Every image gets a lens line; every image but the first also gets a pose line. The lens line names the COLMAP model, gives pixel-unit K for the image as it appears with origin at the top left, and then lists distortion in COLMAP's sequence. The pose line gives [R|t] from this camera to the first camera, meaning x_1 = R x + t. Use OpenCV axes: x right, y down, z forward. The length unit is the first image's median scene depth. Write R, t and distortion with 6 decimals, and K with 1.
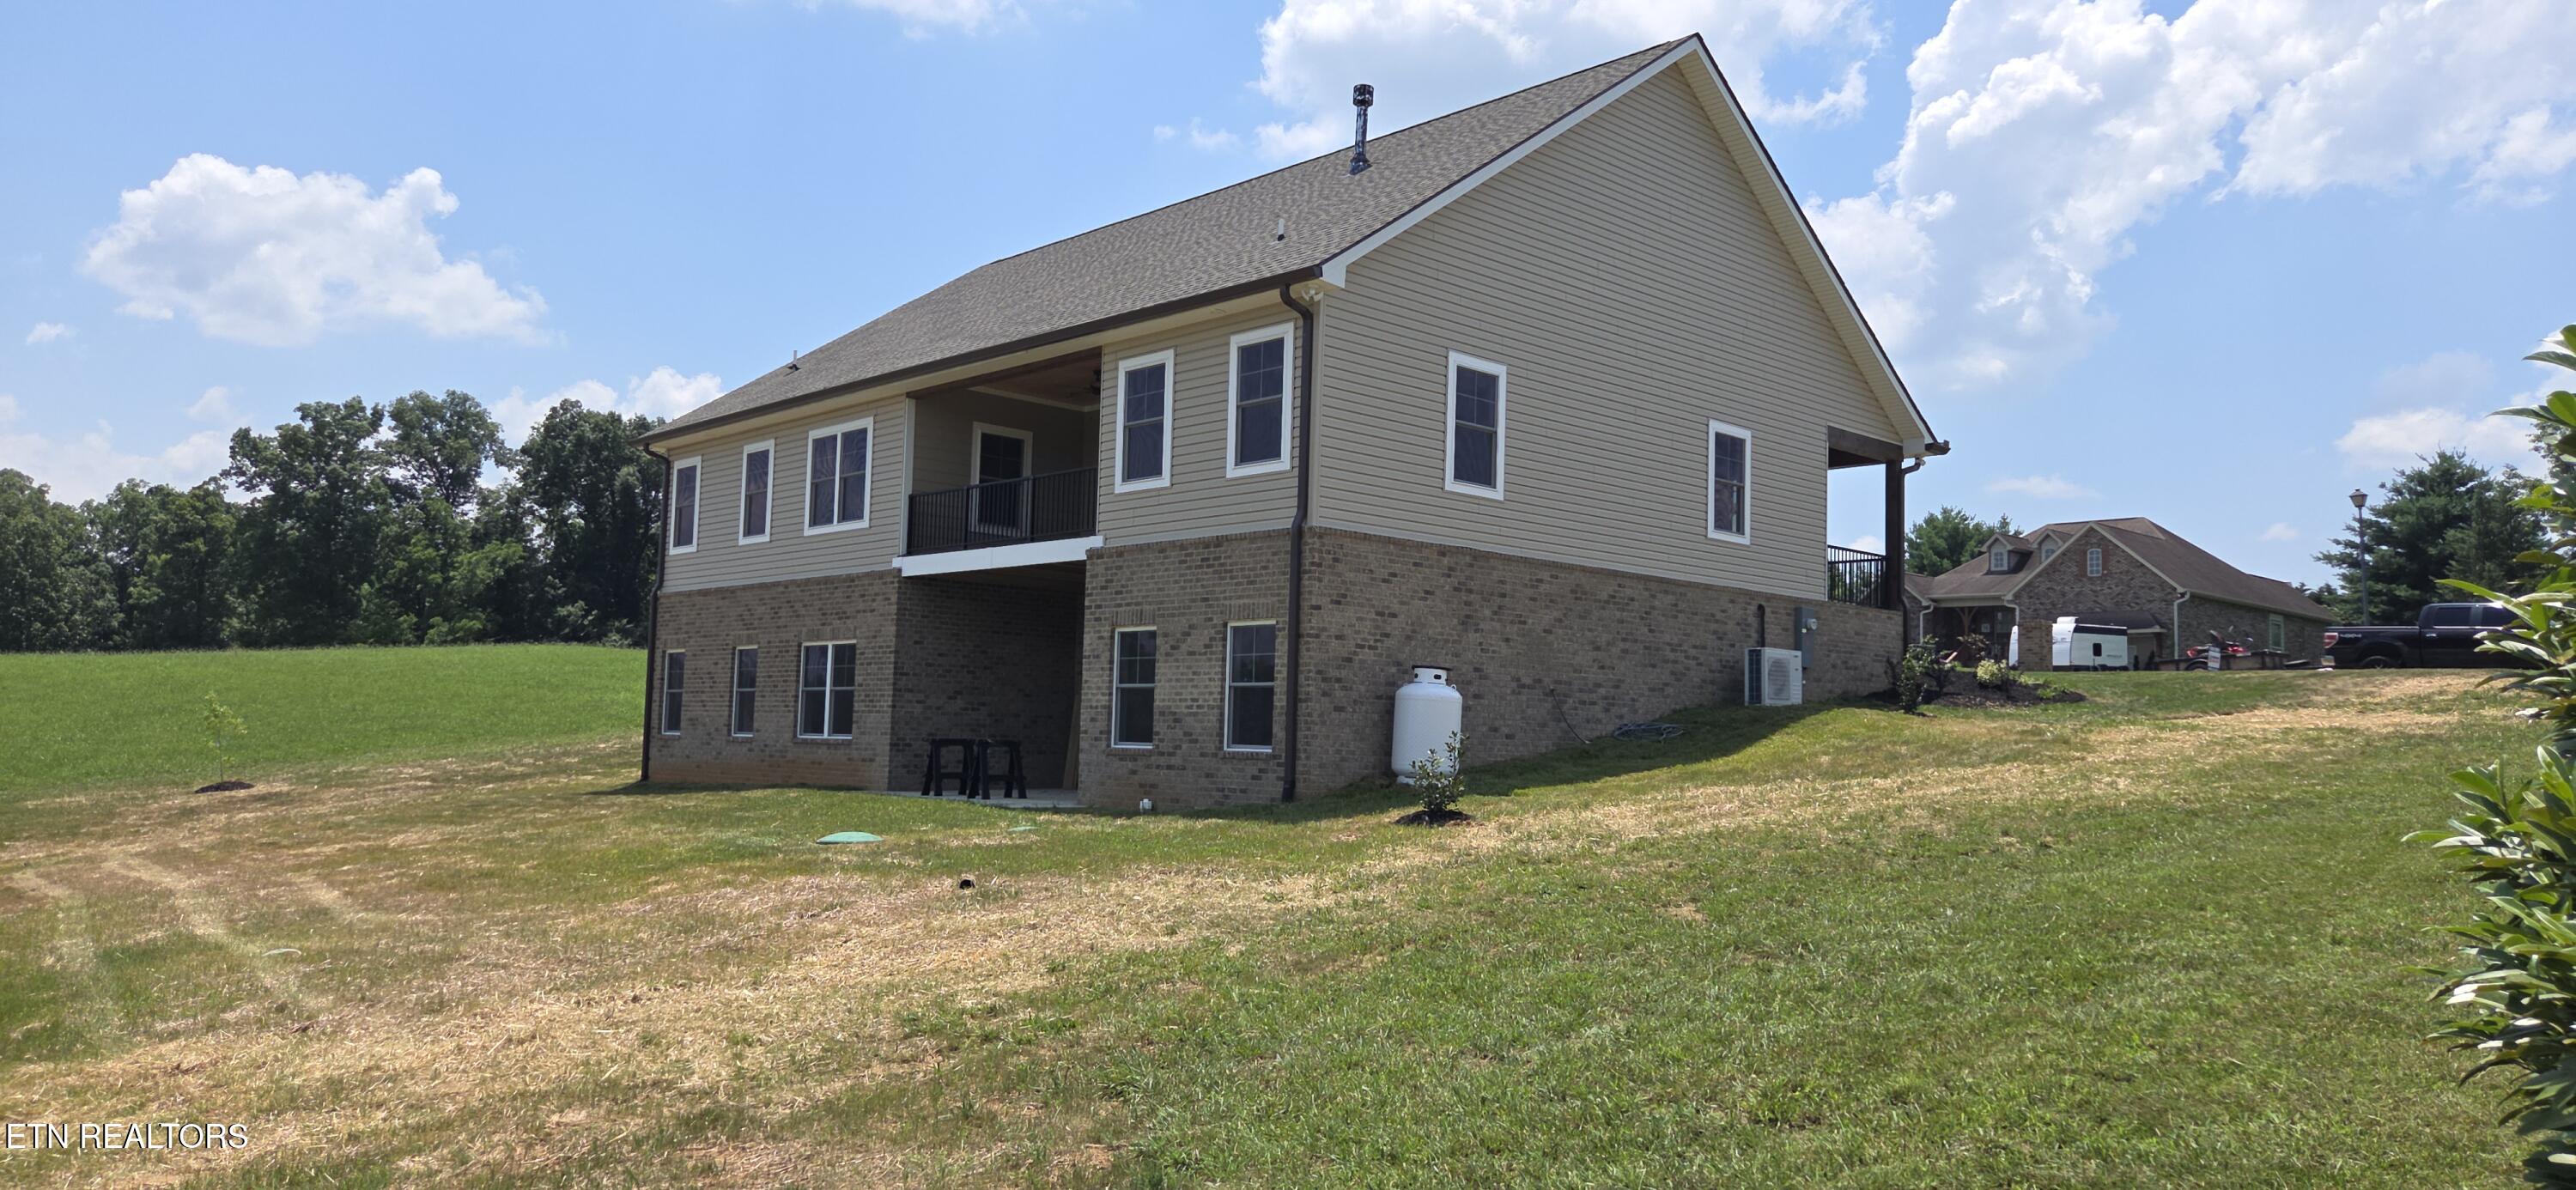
lens RADIAL K [[1797.6, 0, 1288.0], [0, 1797.6, 595.0], [0, 0, 1]] dist [0.038307, -0.001273]
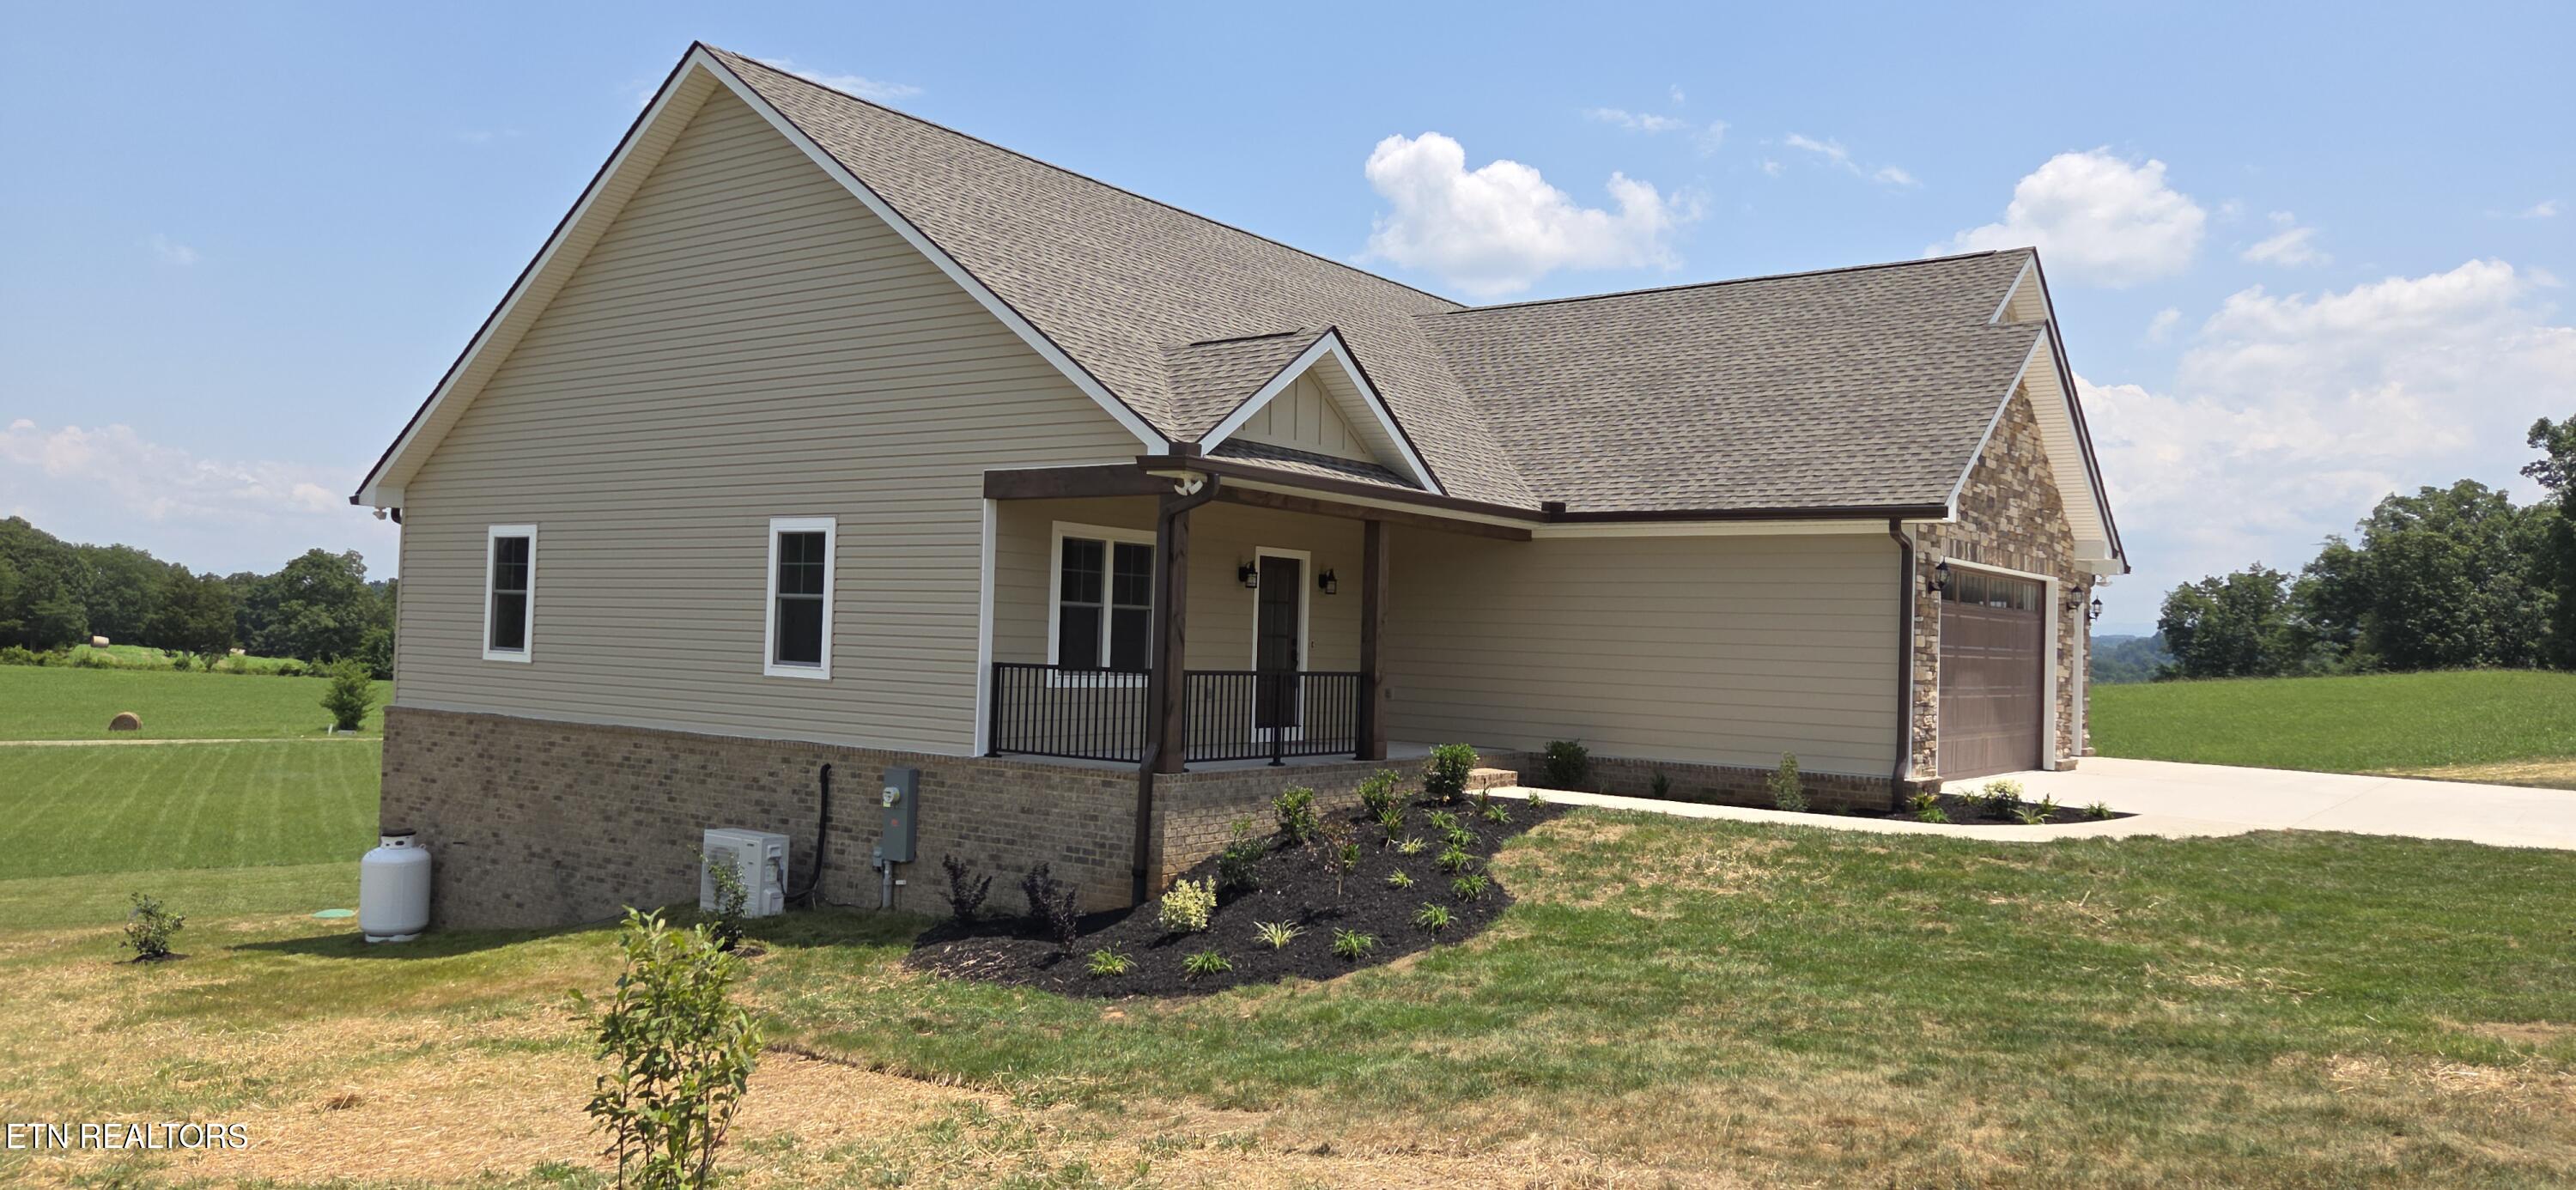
lens RADIAL K [[1719.1, 0, 1288.0], [0, 1719.1, 595.0], [0, 0, 1]] dist [-0.001988, -0.000783]
pose [[0.185317, -0.053985, -0.981195, 1.073955], [0.057660, 0.997367, -0.043985, -0.023298], [0.980986, -0.048425, 0.187942, 1.184863]]
